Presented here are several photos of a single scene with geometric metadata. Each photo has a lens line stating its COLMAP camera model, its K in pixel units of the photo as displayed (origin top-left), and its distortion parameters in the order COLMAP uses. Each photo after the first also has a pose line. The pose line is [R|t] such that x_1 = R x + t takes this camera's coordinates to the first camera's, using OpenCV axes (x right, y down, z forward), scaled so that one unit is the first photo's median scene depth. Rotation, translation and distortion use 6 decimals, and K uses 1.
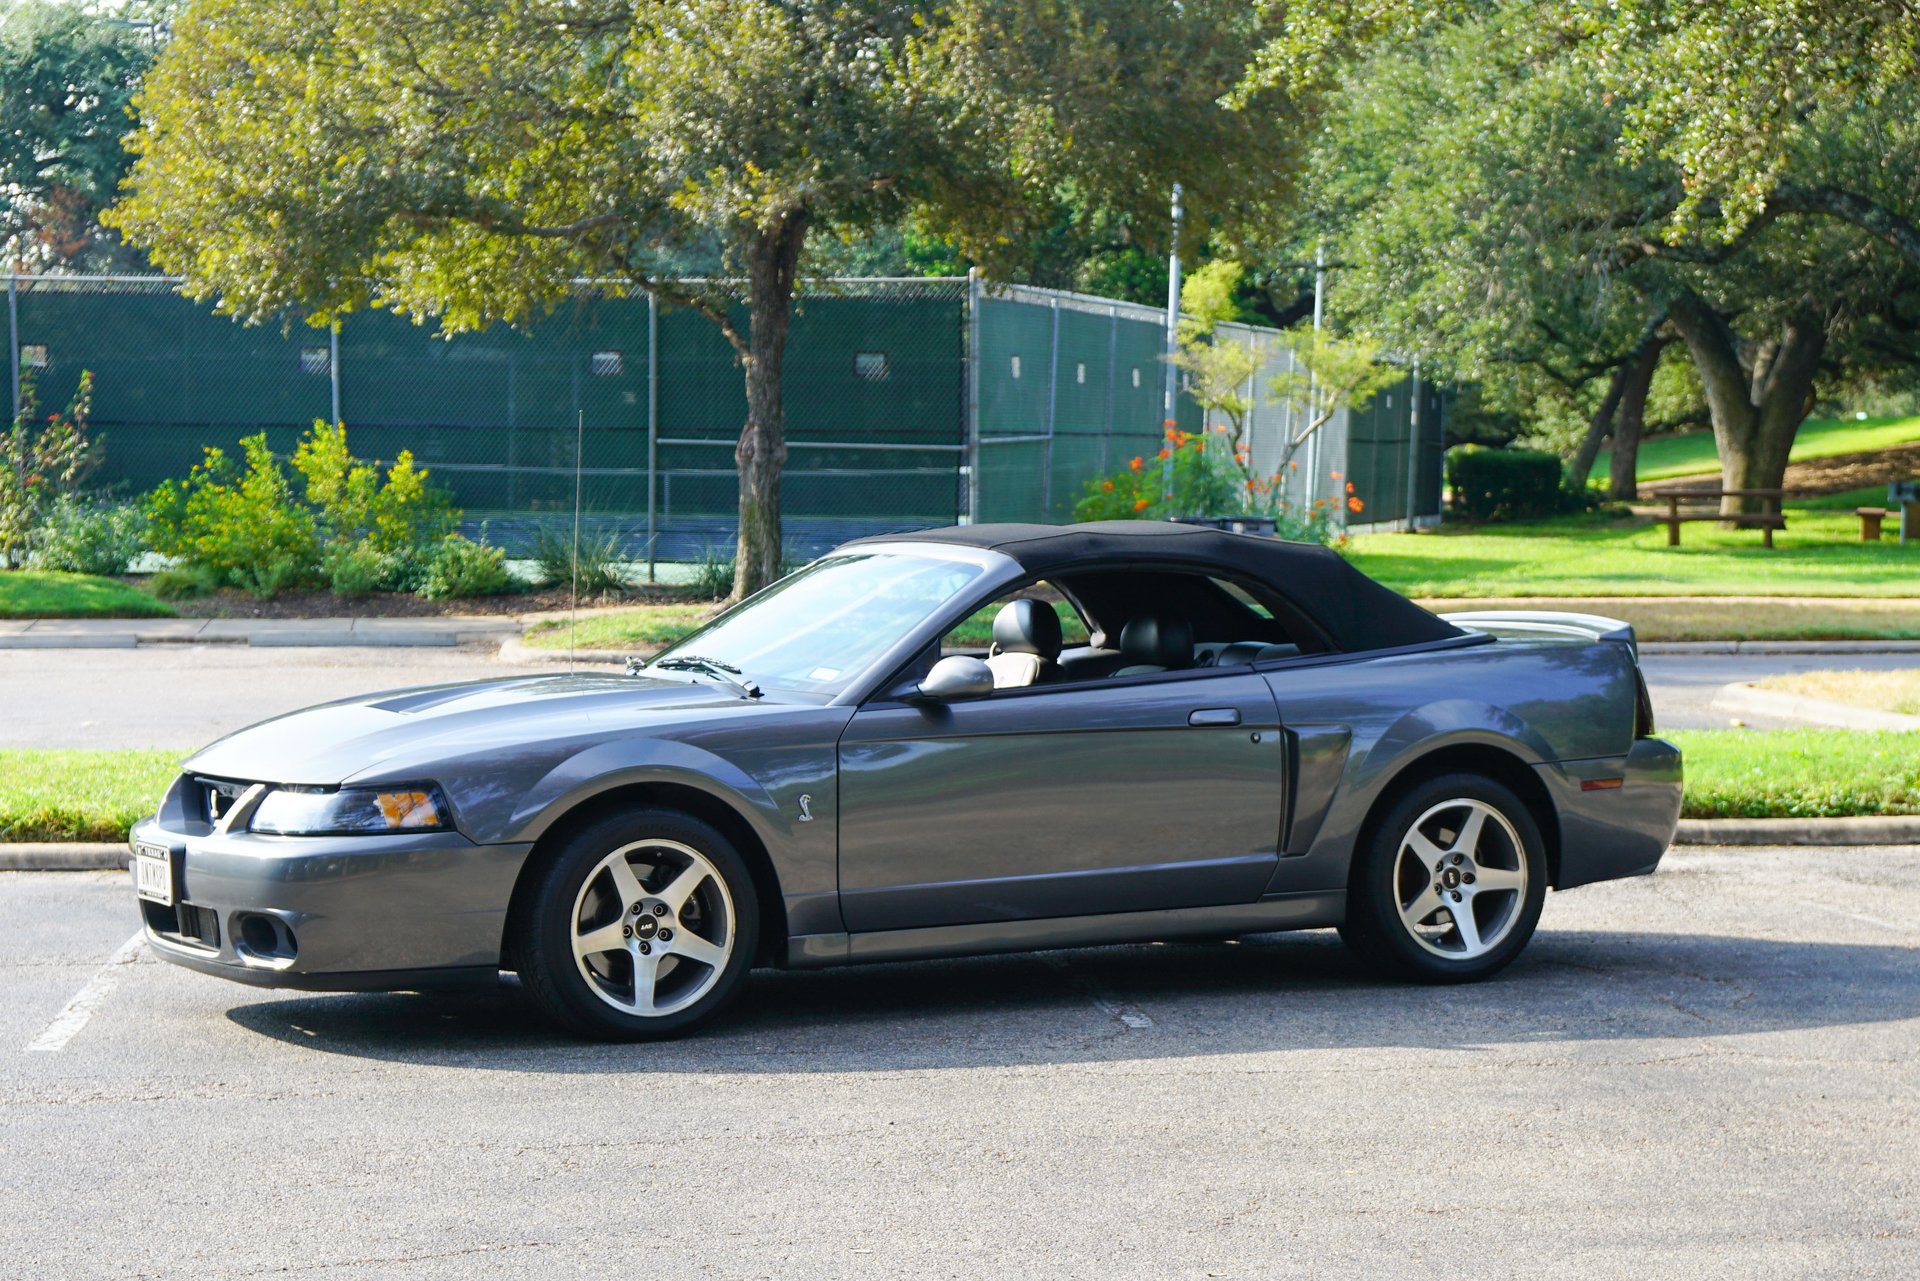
lens RADIAL K [[4291.8, 0, 991.8], [0, 4291.8, 758.9], [0, 0, 1]] dist [0.213086, -0.227249]
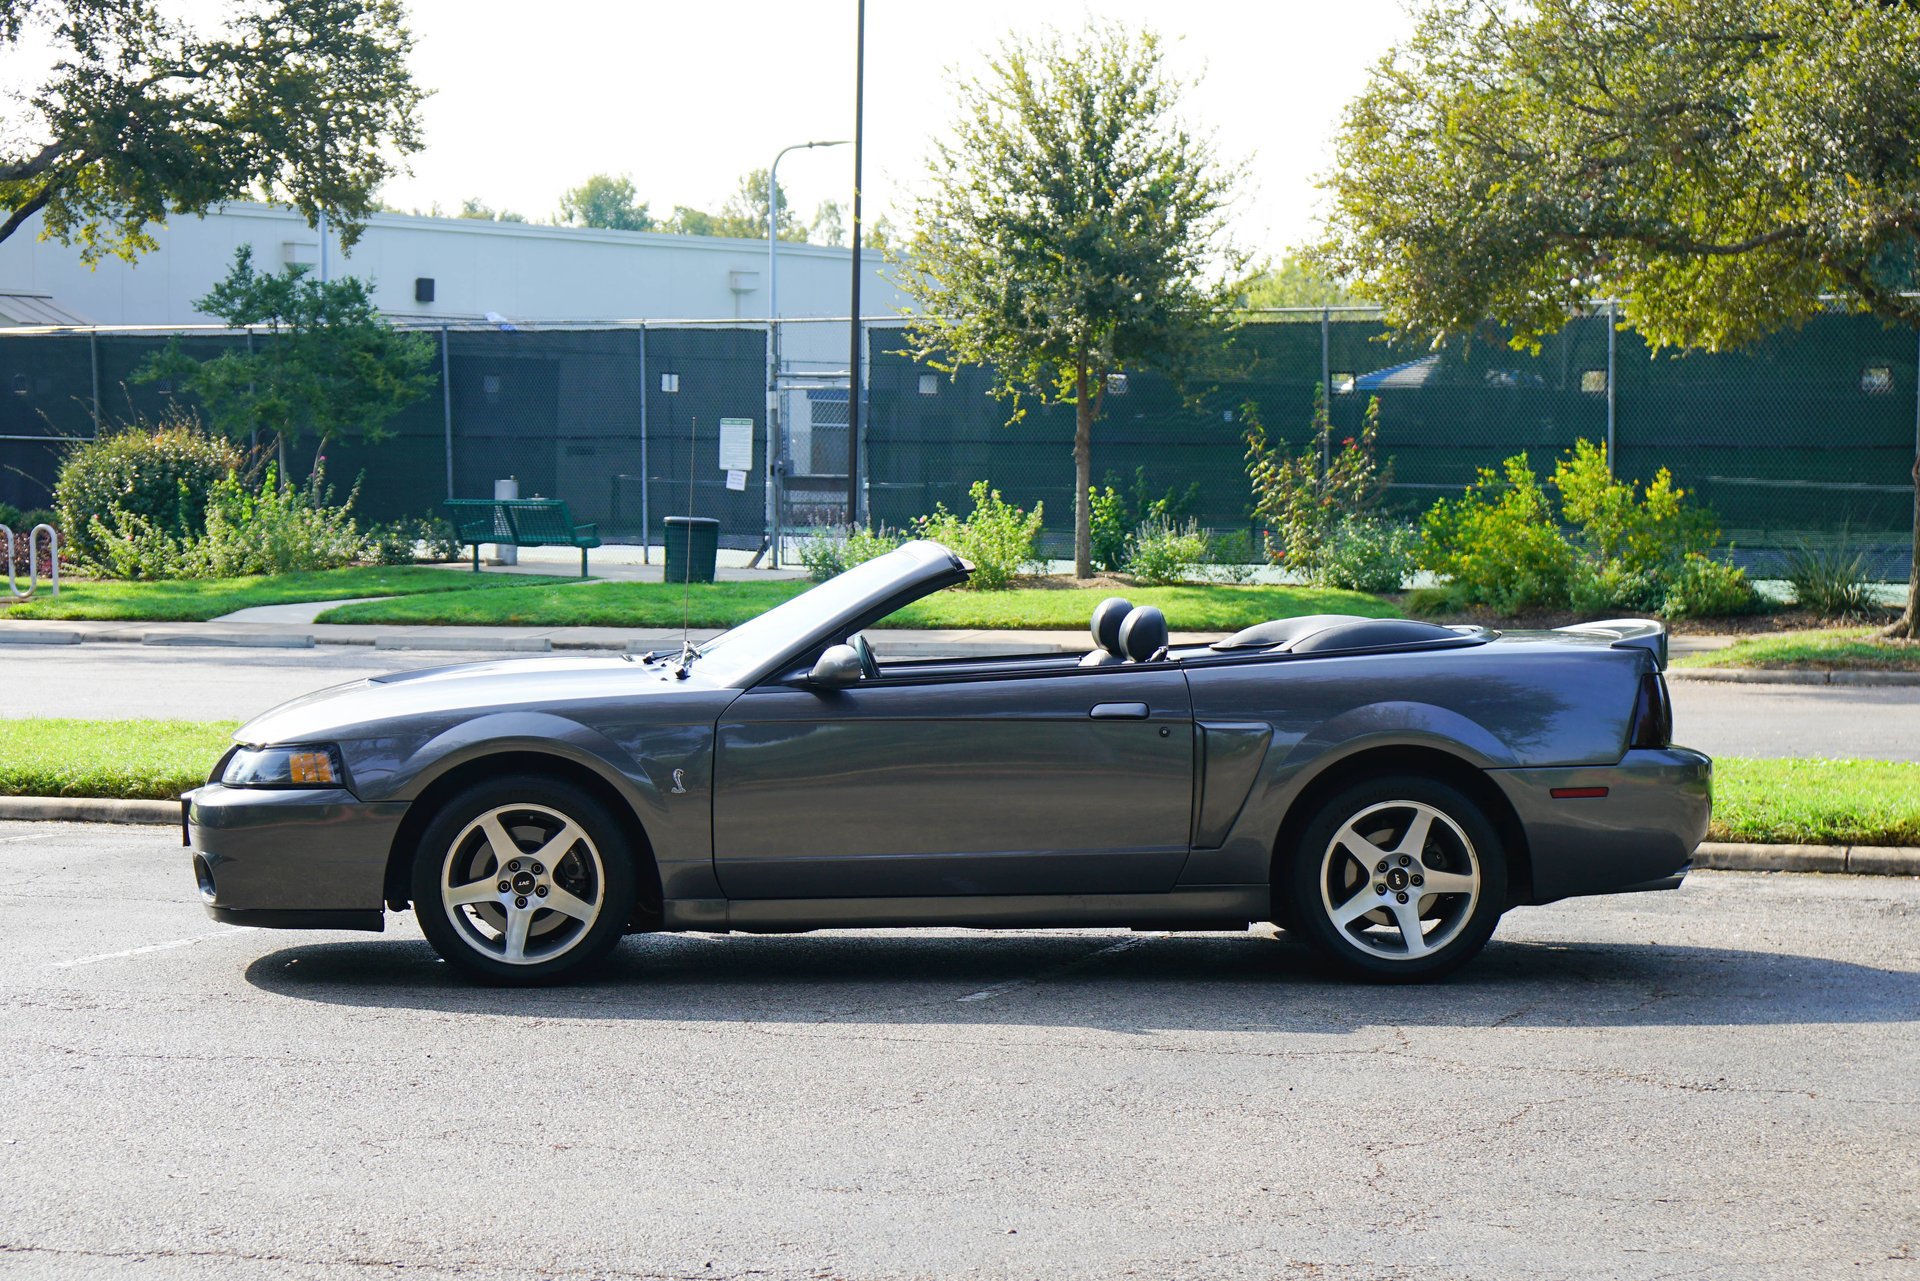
lens RADIAL K [[4291.8, 0, 991.8], [0, 4291.8, 758.9], [0, 0, 1]] dist [0.213086, -0.227249]
pose [[0.908558, 0.031608, -0.416562, 0.305078], [-0.034516, 0.999404, 0.000549, 0.001698], [0.416331, 0.013879, 0.909107, 0.033575]]
